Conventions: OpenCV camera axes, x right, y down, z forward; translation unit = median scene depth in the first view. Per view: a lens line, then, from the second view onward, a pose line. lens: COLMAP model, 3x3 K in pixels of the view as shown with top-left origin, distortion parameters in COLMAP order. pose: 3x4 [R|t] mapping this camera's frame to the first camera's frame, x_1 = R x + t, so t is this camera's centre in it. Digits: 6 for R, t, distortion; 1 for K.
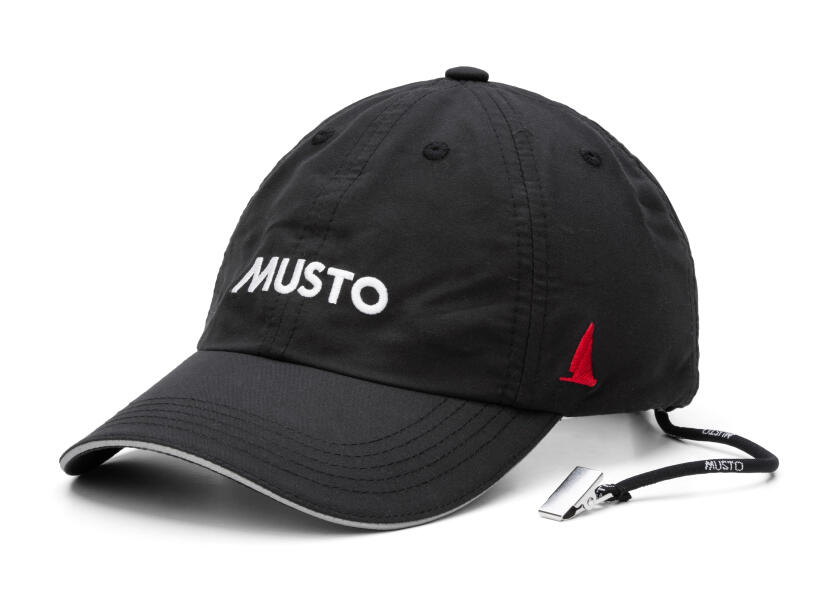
lens RADIAL K [[2870.1, 0, 420.0], [0, 2870.1, 300.0], [0, 0, 1]] dist [-0.094760, -2.243756]
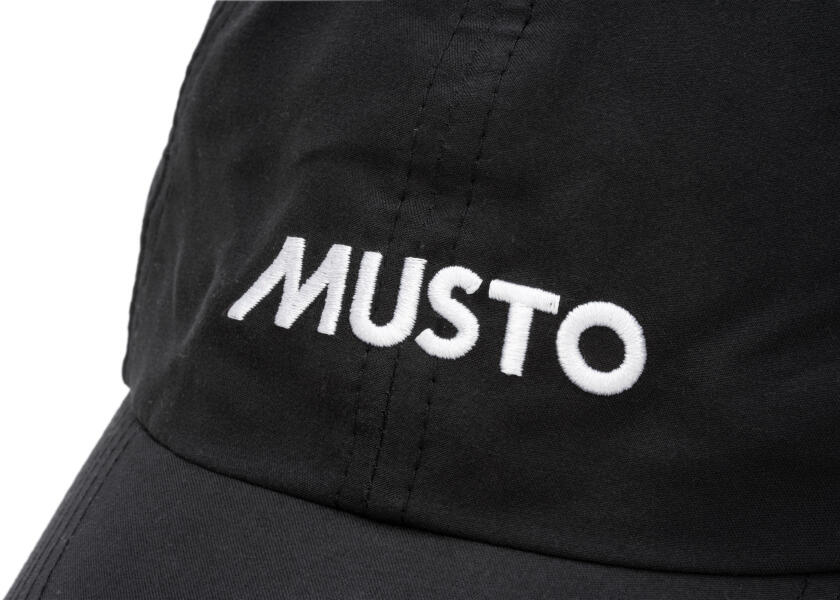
lens RADIAL K [[2870.1, 0, 420.0], [0, 2870.1, 300.0], [0, 0, 1]] dist [-0.094760, -2.243756]
pose [[0.987405, -0.096778, 0.125161, -0.092444], [0.062514, 0.965372, 0.253277, -0.111692], [-0.145338, -0.242262, 0.959263, 0.612174]]
